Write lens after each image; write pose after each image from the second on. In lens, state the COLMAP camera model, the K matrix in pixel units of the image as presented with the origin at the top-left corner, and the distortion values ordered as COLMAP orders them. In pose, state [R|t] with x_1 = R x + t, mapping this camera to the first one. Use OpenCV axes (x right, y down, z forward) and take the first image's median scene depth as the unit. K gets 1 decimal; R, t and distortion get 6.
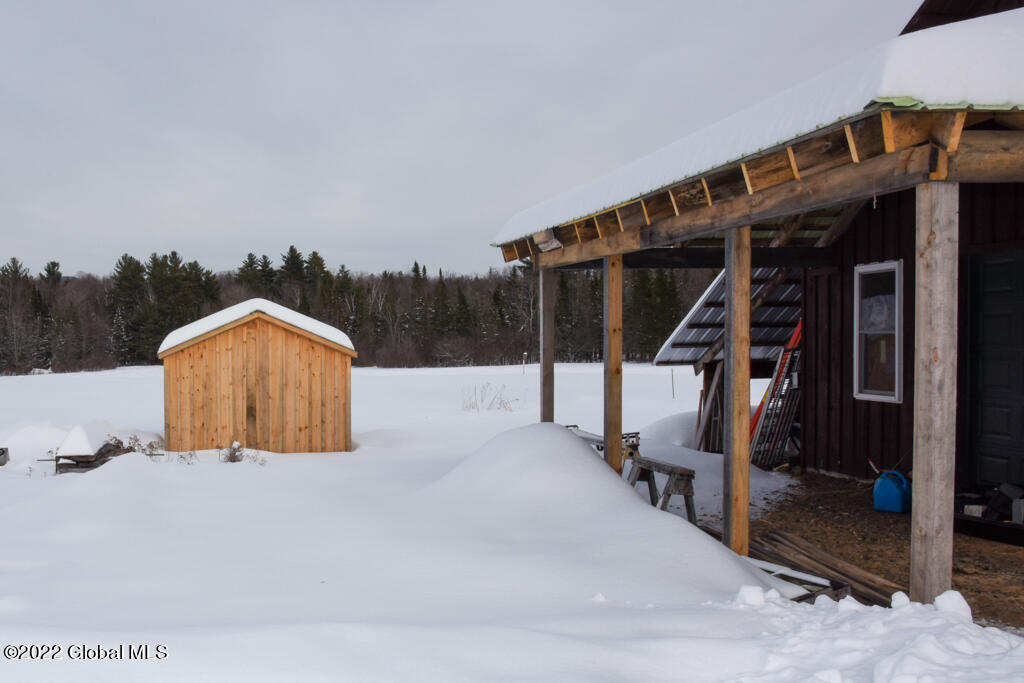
lens RADIAL K [[954.4, 0, 508.9], [0, 954.4, 377.1], [0, 0, 1]] dist [-0.089449, 0.101595]
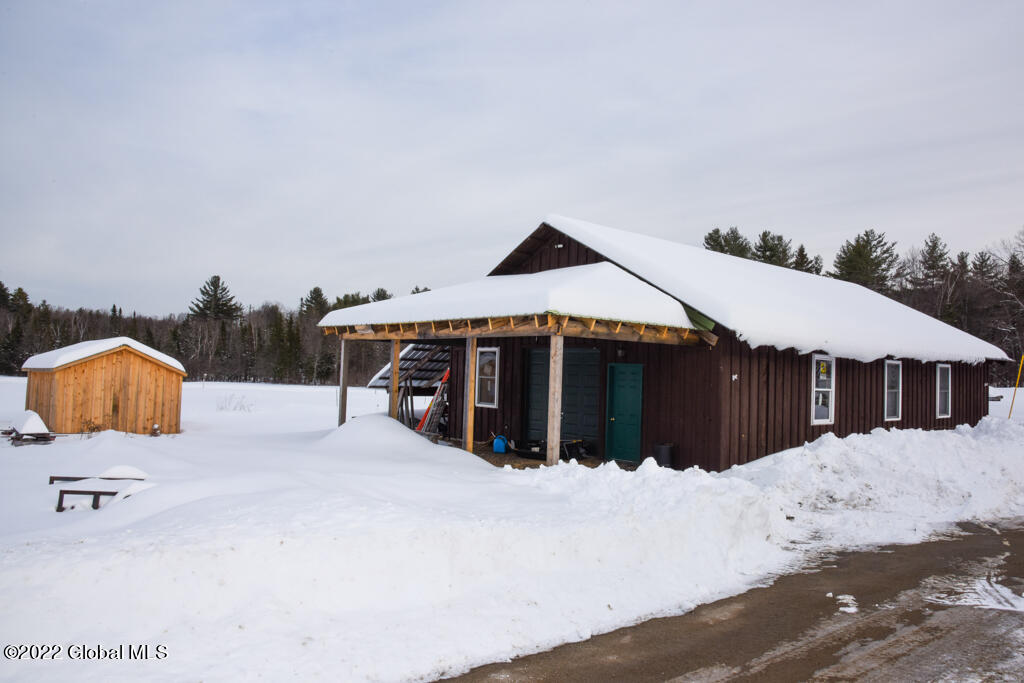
lens RADIAL K [[847.7, 0, 488.8], [0, 847.7, 347.7], [0, 0, 1]] dist [-0.094126, 0.106353]
pose [[0.817463, 0.059060, 0.572946, -0.567938], [-0.026156, 0.997509, -0.065506, 0.011016], [-0.575388, 0.038563, 0.816971, -0.496653]]
